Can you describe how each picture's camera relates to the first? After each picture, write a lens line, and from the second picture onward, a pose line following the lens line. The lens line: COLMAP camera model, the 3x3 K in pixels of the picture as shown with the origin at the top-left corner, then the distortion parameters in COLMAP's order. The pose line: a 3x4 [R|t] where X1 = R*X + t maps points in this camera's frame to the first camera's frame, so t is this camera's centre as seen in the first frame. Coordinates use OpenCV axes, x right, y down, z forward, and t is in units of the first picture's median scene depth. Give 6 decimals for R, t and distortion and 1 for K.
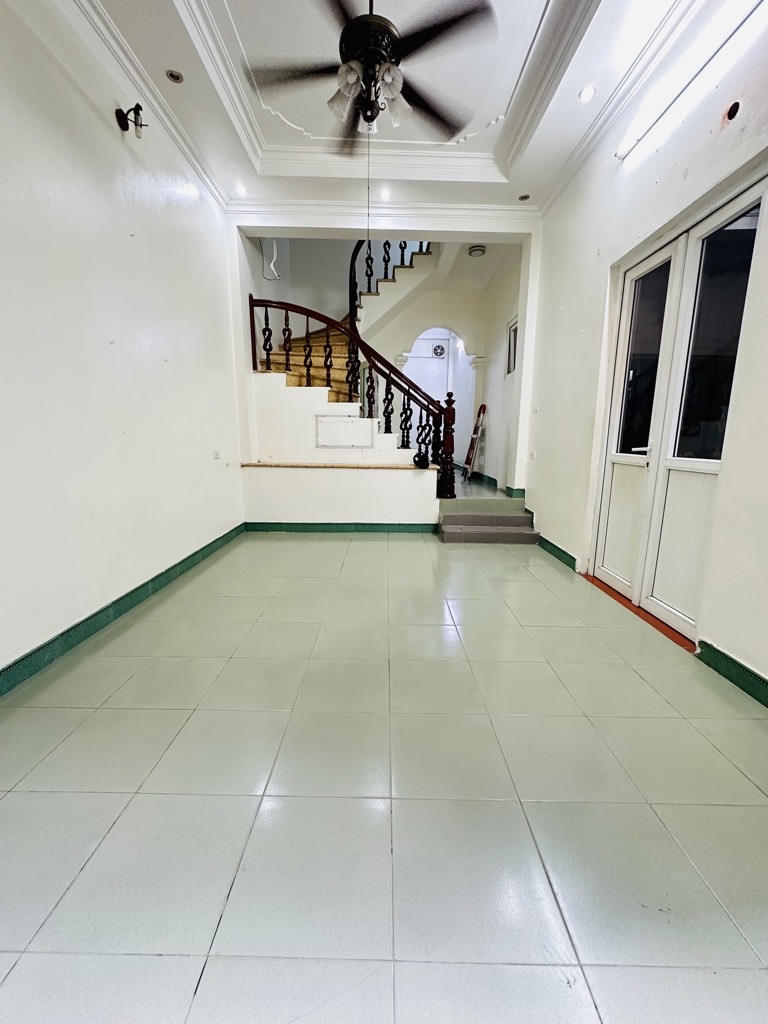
lens RADIAL K [[406.6, 0, 384.6], [0, 406.6, 513.0], [0, 0, 1]] dist [-0.006151, -0.000175]
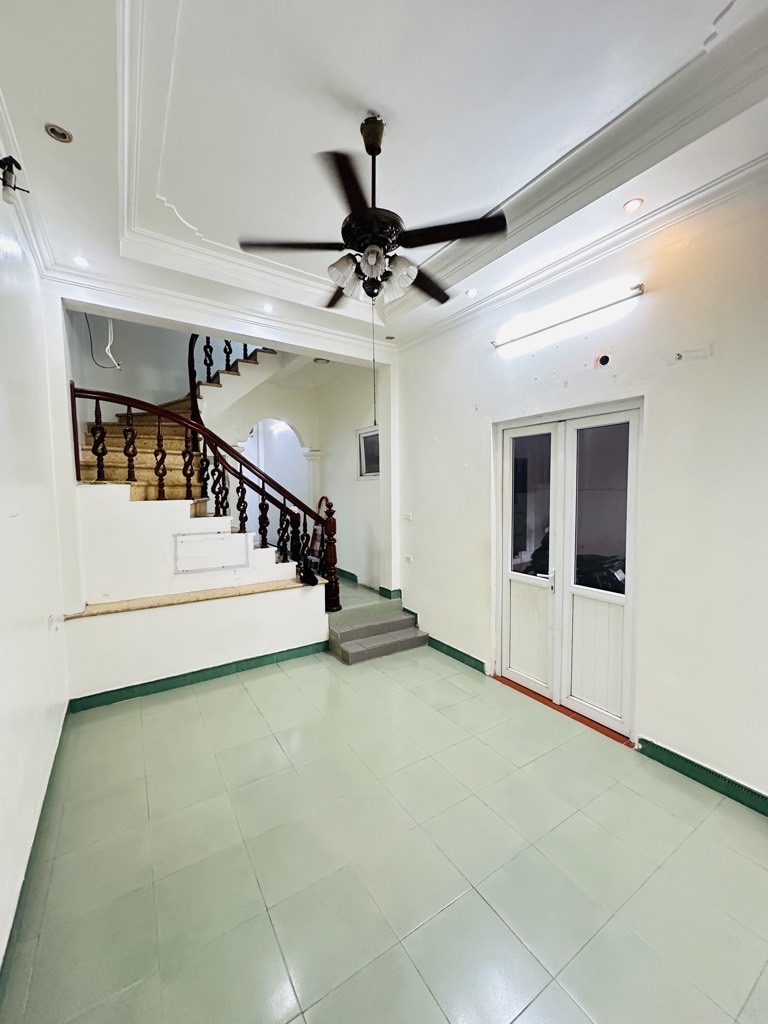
lens RADIAL K [[406.6, 0, 385.2], [0, 406.6, 512.3], [0, 0, 1]] dist [-0.006151, -0.000175]
pose [[0.838487, -0.046493, 0.542935, -0.261207], [0.113668, 0.989359, -0.090822, -0.170510], [-0.532934, 0.137867, 0.834849, 0.112663]]
